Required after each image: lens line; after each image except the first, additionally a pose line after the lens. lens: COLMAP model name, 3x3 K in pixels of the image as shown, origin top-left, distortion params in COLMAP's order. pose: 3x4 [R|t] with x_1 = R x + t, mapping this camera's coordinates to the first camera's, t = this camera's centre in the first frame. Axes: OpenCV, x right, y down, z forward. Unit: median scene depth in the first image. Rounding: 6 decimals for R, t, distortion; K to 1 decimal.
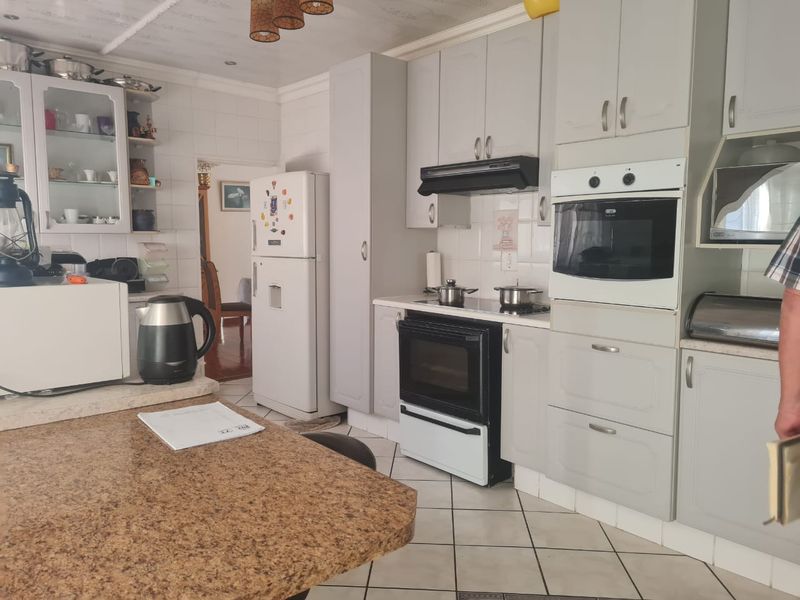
lens RADIAL K [[610.3, 0, 405.1], [0, 610.3, 298.0], [0, 0, 1]] dist [0.015780, -0.020087]
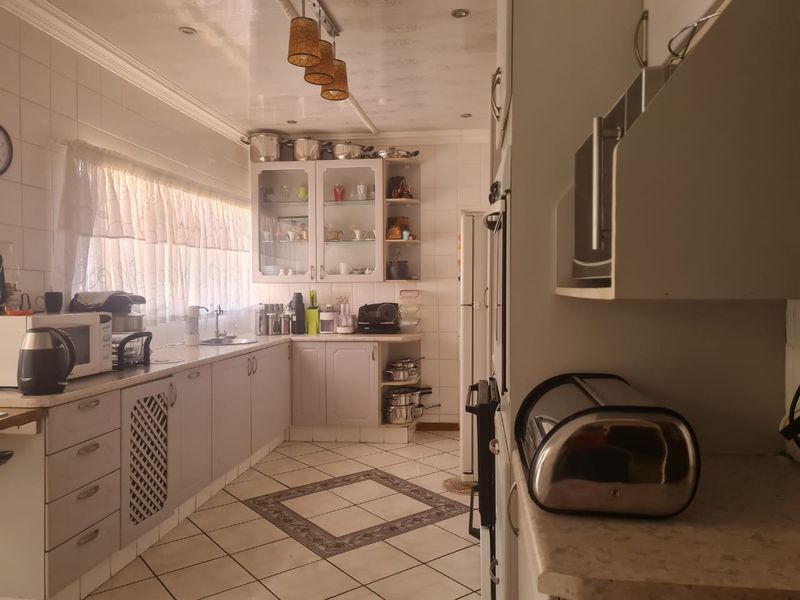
lens RADIAL K [[610.3, 0, 399.8], [0, 610.3, 296.6], [0, 0, 1]] dist [0.015780, -0.020087]
pose [[0.655680, 0.004082, -0.755027, 0.443086], [-0.066360, 0.996427, -0.052241, -0.021238], [0.752117, 0.084357, 0.653609, 0.283955]]
